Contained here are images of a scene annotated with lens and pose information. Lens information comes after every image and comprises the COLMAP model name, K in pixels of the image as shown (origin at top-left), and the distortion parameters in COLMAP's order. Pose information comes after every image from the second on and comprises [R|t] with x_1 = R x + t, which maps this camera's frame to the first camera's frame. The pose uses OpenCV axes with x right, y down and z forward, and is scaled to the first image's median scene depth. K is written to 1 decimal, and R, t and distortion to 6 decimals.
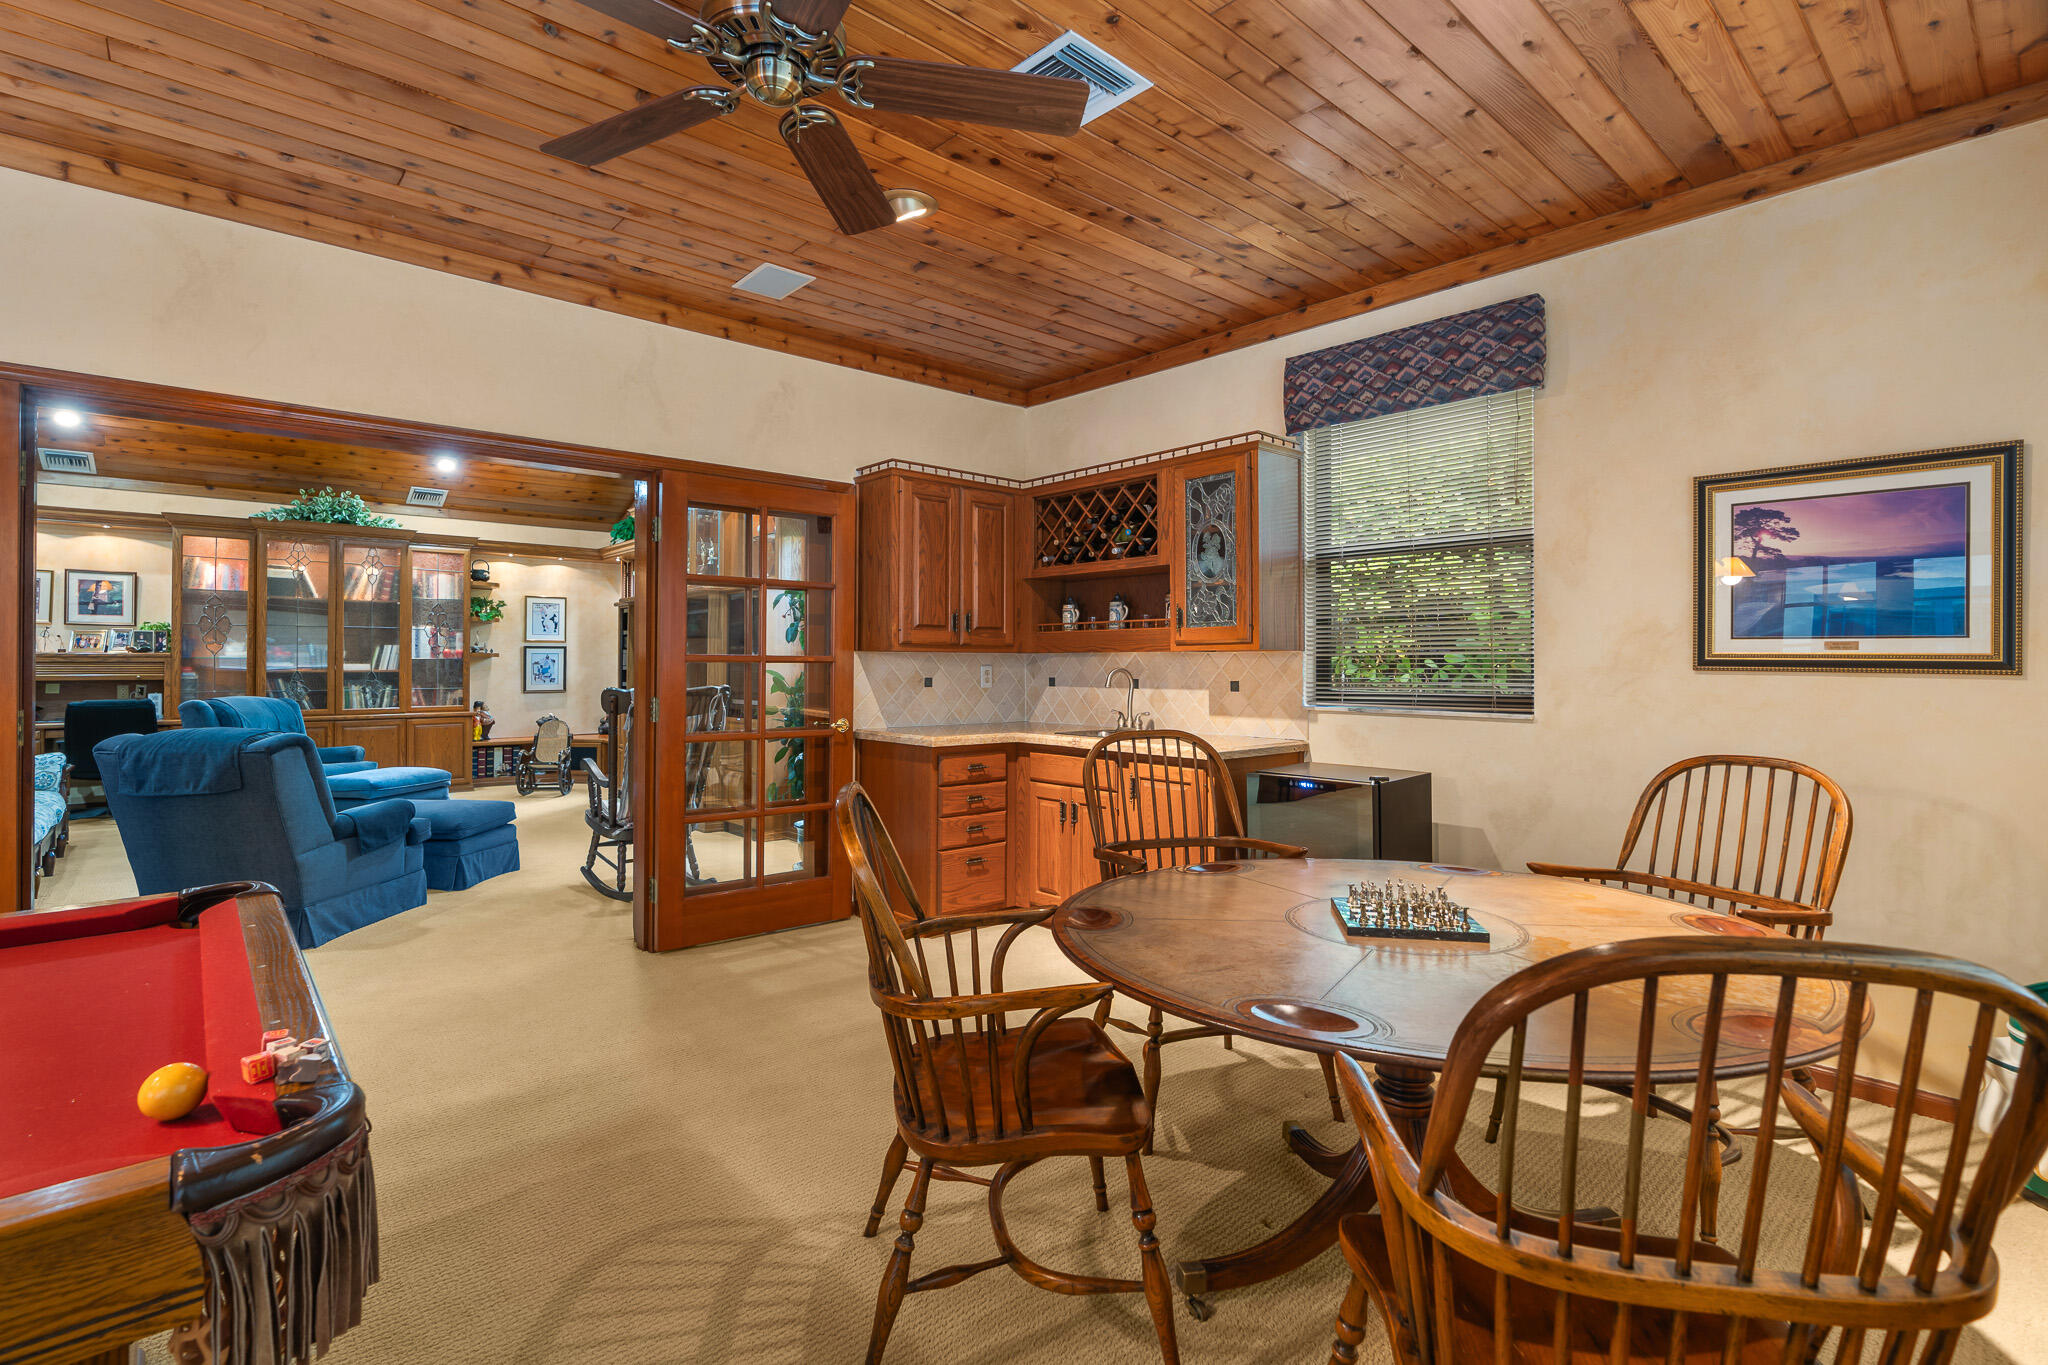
lens RADIAL K [[922.8, 0, 989.2], [0, 922.8, 658.5], [0, 0, 1]] dist [-0.009018, 0.003015]
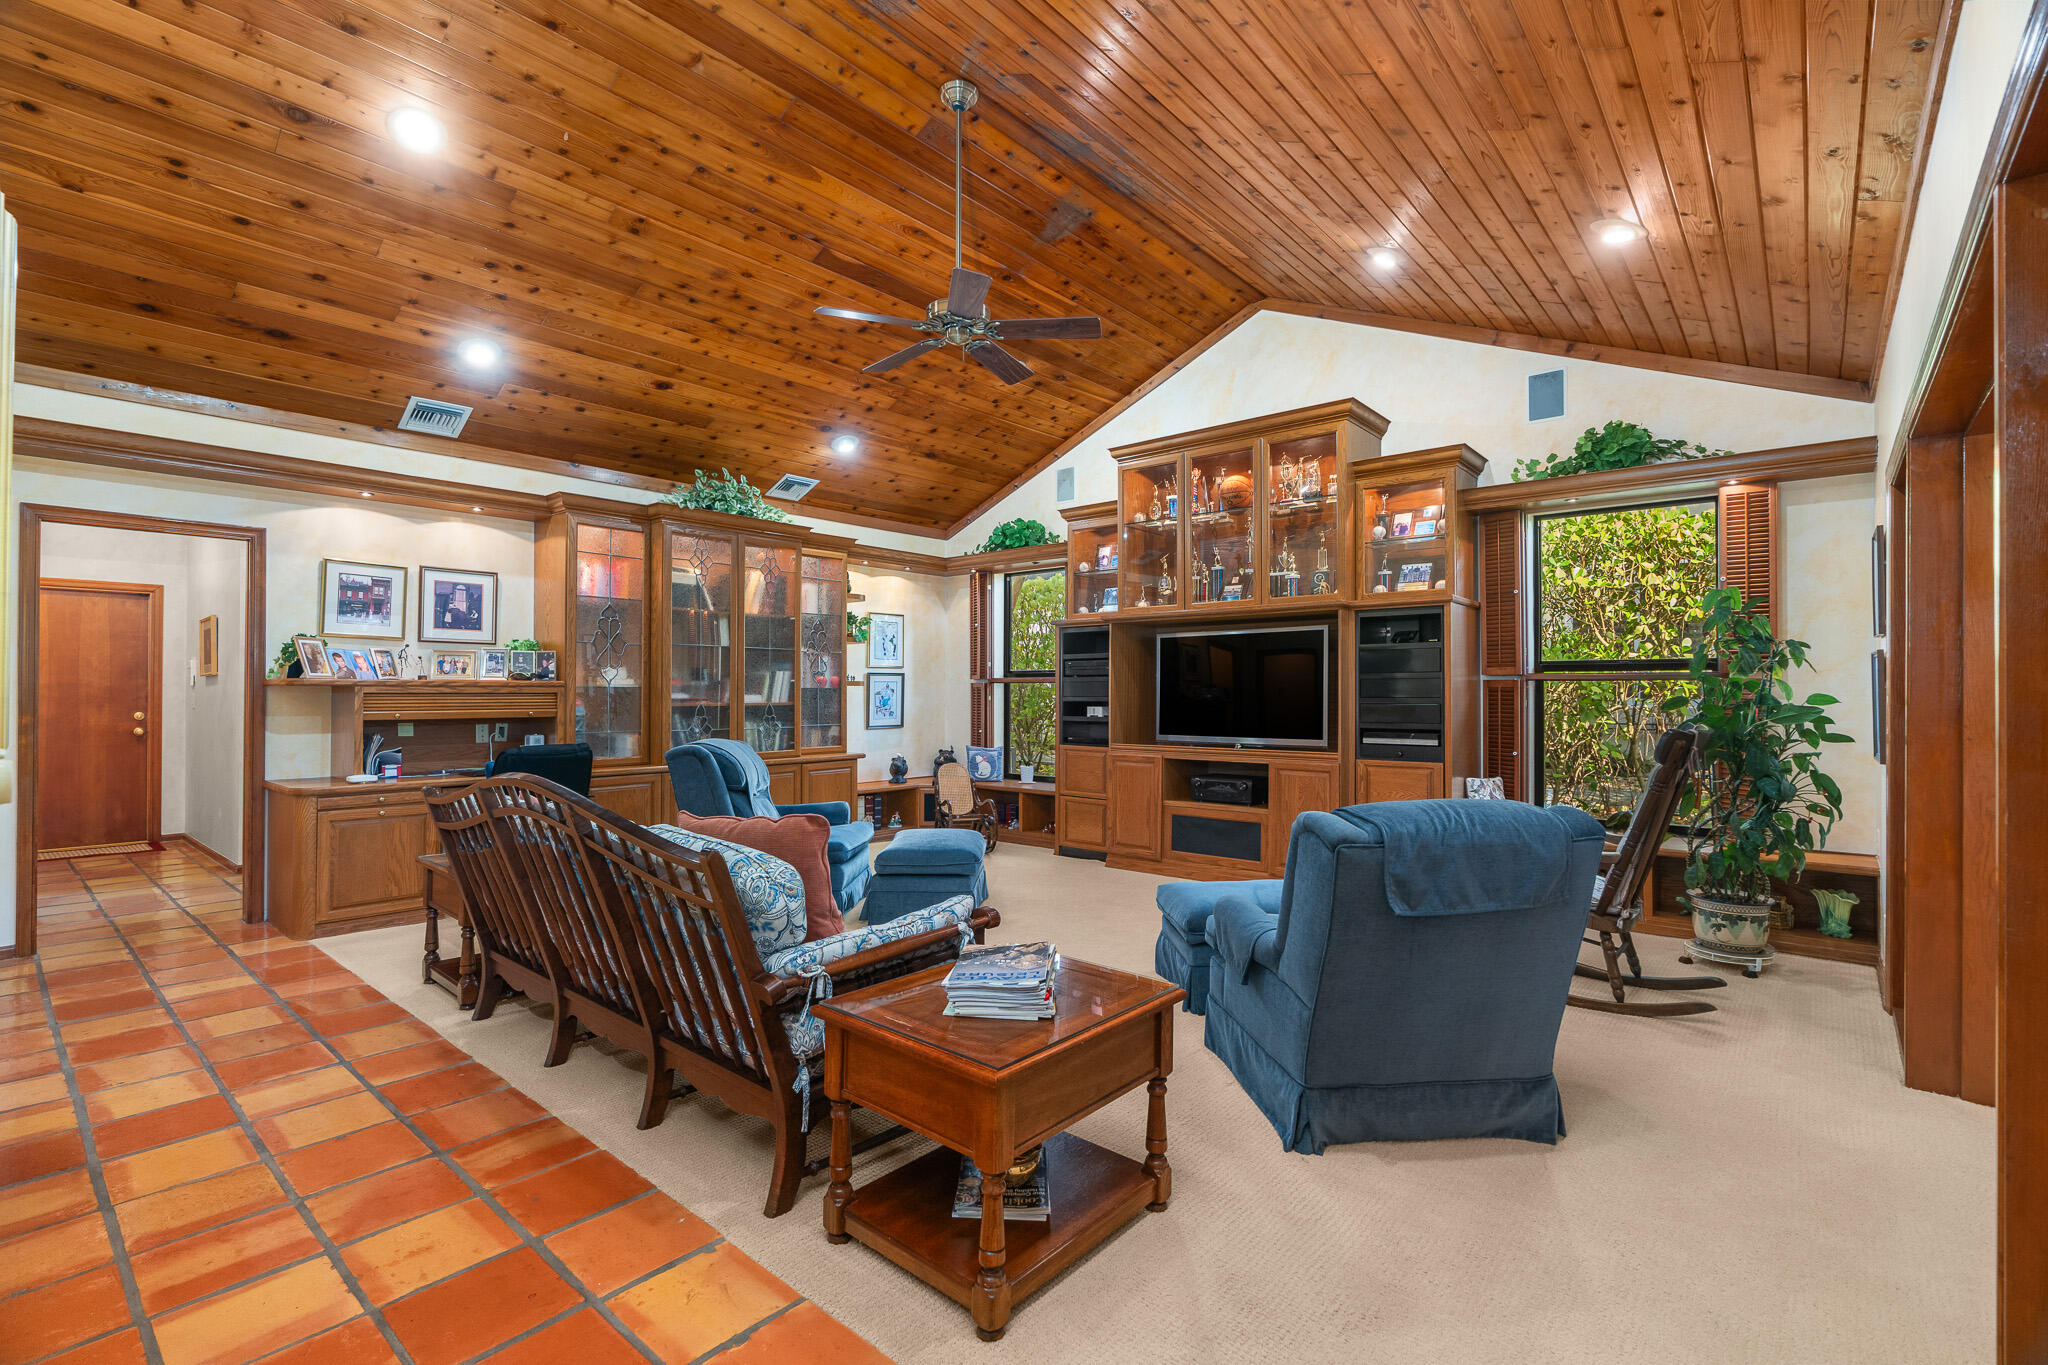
lens RADIAL K [[922.8, 0, 1017.1], [0, 922.8, 687.5], [0, 0, 1]] dist [-0.009018, 0.003015]
pose [[0.988464, -0.000077, 0.151457, -0.959845], [-0.000230, 0.999998, 0.002012, -0.003279], [-0.151457, -0.002024, 0.988462, 0.299645]]
